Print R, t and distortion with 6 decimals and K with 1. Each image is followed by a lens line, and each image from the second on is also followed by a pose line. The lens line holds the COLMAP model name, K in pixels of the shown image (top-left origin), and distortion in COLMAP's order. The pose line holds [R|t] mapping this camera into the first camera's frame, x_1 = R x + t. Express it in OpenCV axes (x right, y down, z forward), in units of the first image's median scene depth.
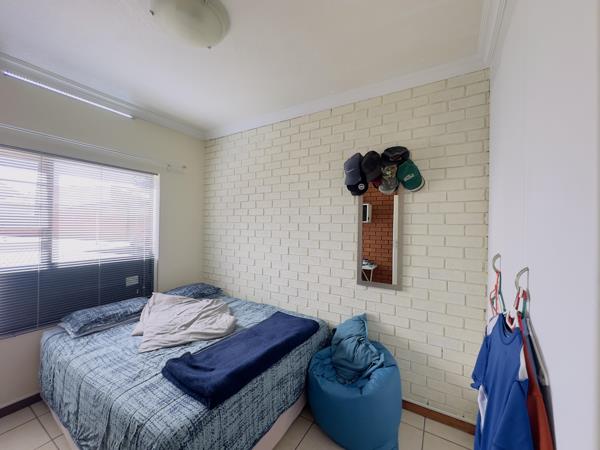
lens RADIAL K [[239.7, 0, 300.1], [0, 239.7, 225.4], [0, 0, 1]] dist [-0.003196, -0.000170]
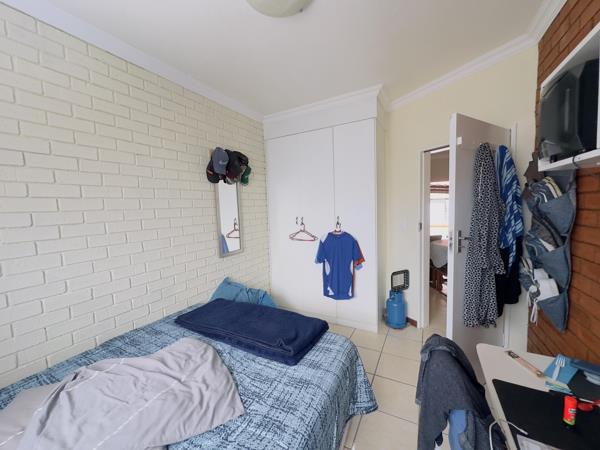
lens RADIAL K [[239.7, 0, 300.8], [0, 239.7, 223.3], [0, 0, 1]] dist [-0.003196, -0.000170]
pose [[-0.057478, -0.081750, 0.994994, -1.227311], [0.034981, 0.995865, 0.083842, -0.017486], [-0.997734, 0.039624, -0.054380, 0.831713]]
